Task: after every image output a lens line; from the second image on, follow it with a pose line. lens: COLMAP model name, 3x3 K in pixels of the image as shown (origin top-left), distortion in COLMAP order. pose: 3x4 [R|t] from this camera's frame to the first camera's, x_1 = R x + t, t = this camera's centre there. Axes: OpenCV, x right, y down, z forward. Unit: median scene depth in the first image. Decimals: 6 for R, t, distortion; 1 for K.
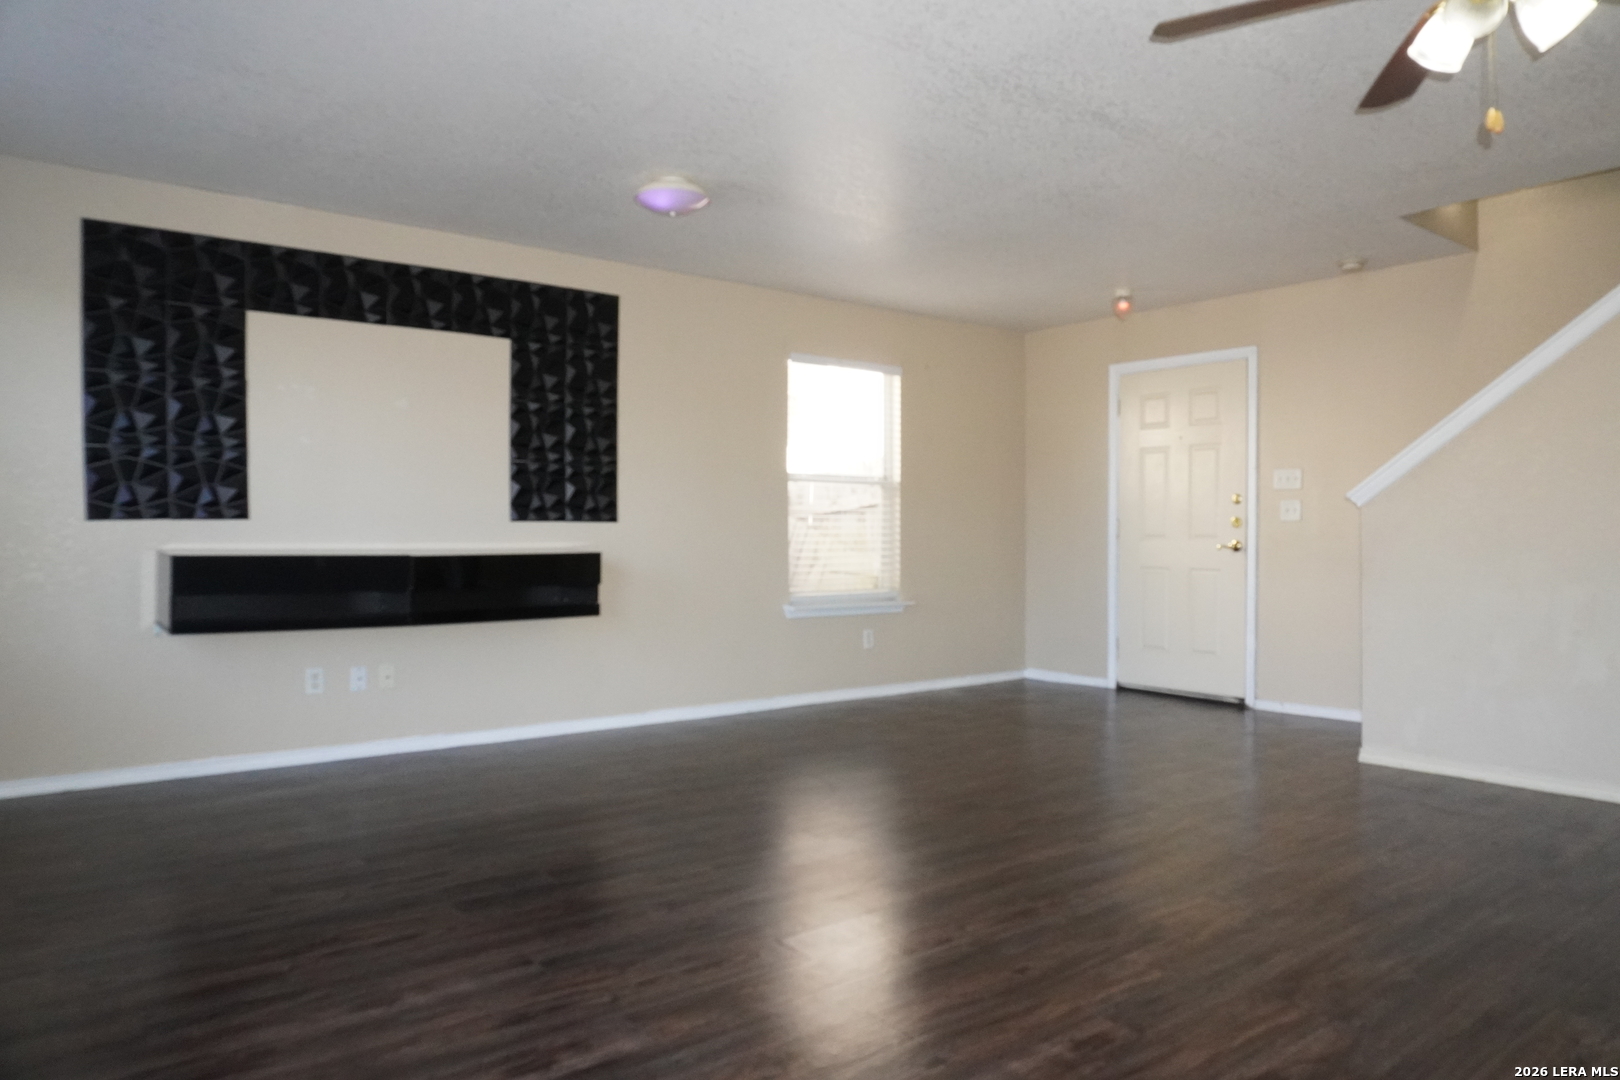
lens RADIAL K [[1068.2, 0, 822.2], [0, 1068.2, 539.4], [0, 0, 1]] dist [-0.052203, 0.002539]
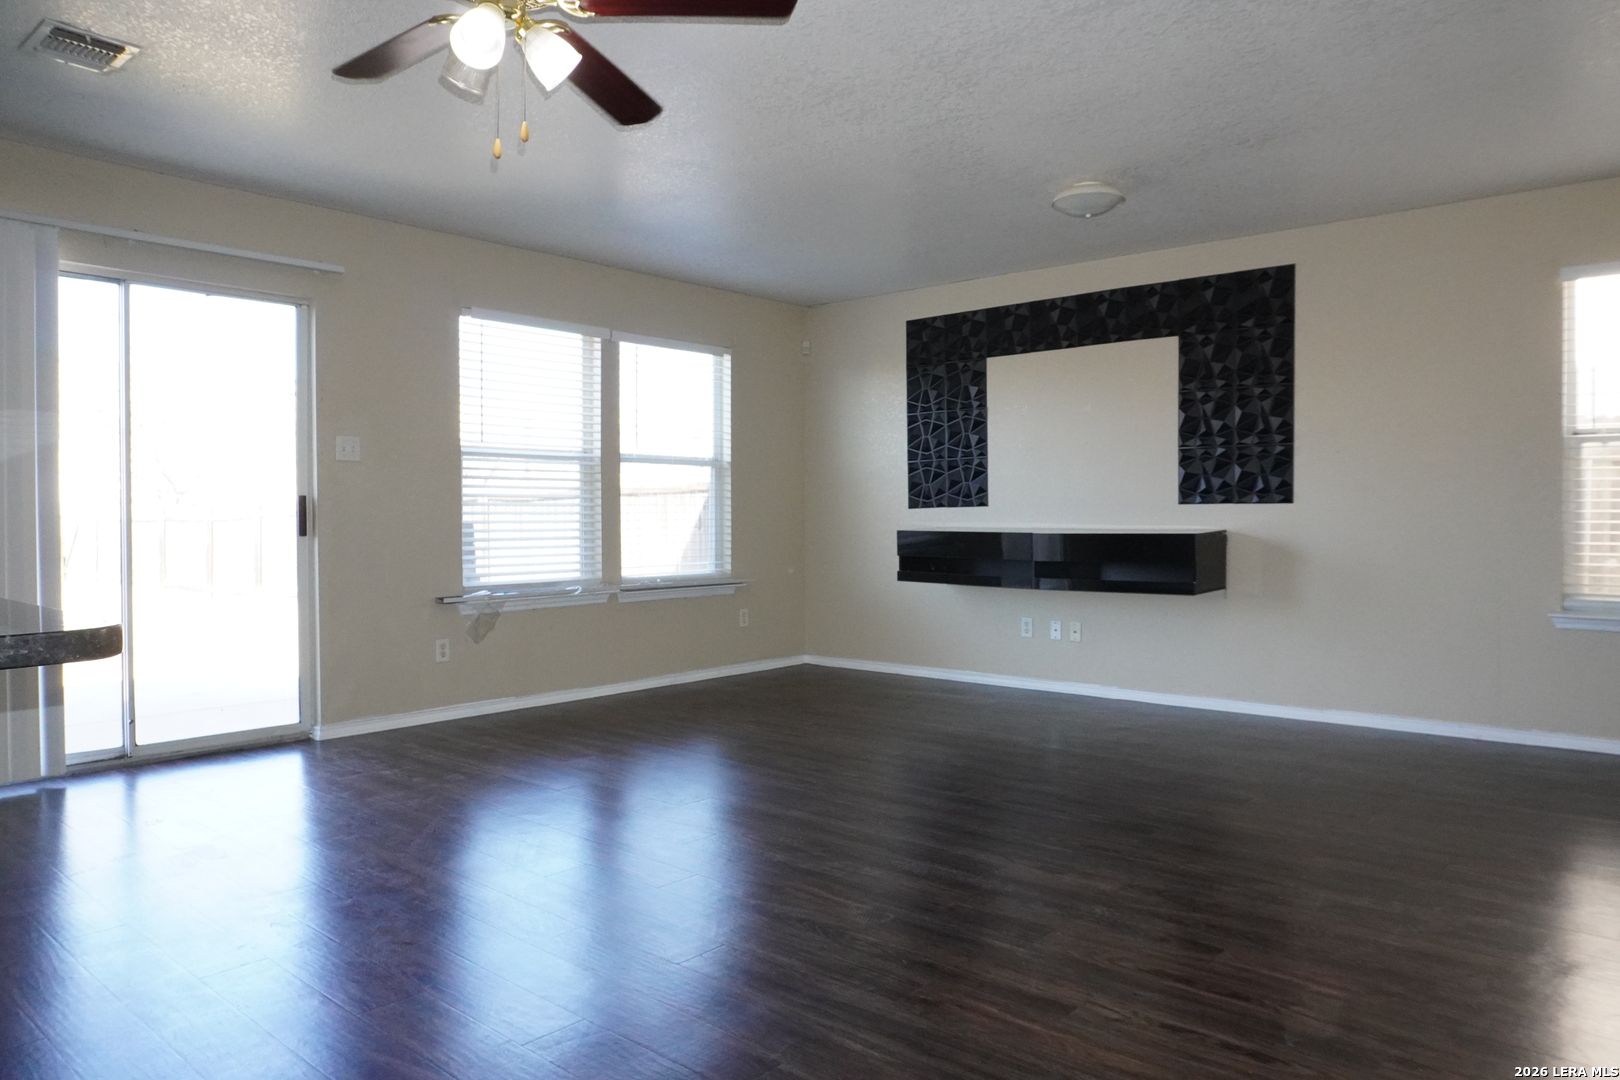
lens RADIAL K [[1068.2, 0, 822.2], [0, 1068.2, 539.4], [0, 0, 1]] dist [-0.052203, 0.002539]
pose [[0.187253, 0.016343, -0.982176, 0.710774], [-0.003895, 0.999866, 0.015895, 0.003064], [0.982304, 0.000849, 0.187292, 0.447511]]
